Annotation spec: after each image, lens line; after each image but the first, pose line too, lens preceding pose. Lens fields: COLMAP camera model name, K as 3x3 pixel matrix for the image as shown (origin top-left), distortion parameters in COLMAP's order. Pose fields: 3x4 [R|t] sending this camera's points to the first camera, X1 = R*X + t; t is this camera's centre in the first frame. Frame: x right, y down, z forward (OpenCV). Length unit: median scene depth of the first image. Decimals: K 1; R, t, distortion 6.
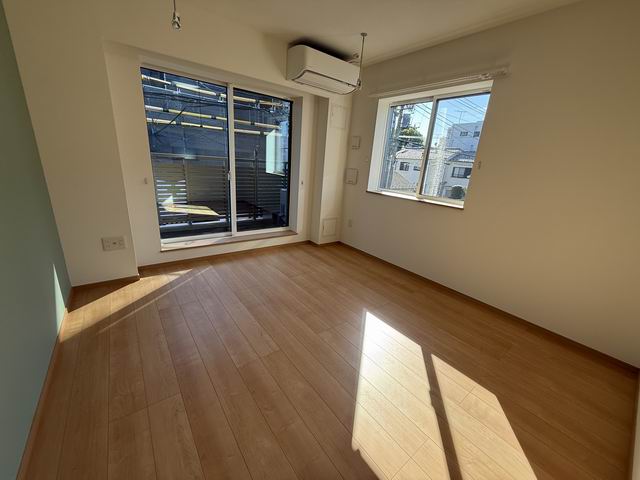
lens RADIAL K [[256.9, 0, 320.8], [0, 256.9, 241.9], [0, 0, 1]] dist [0.000598, -0.000105]
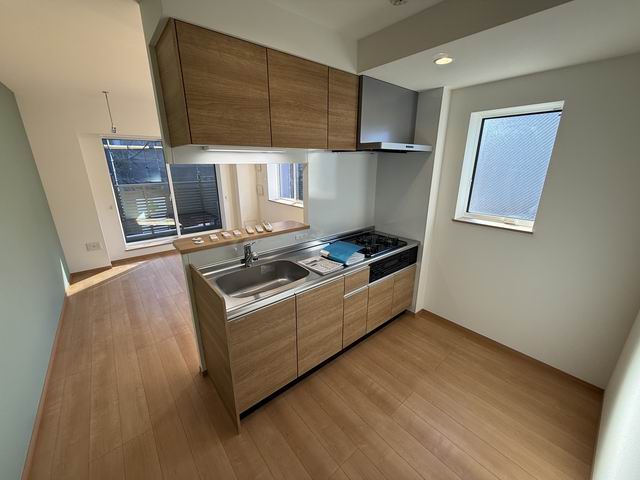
lens RADIAL K [[256.9, 0, 320.8], [0, 256.9, 241.9], [0, 0, 1]] dist [0.000598, -0.000105]
pose [[0.996321, -0.083530, 0.019164, 0.621361], [0.083596, 0.996496, -0.002695, 0.102319], [-0.018872, 0.004287, 0.999813, -0.682317]]
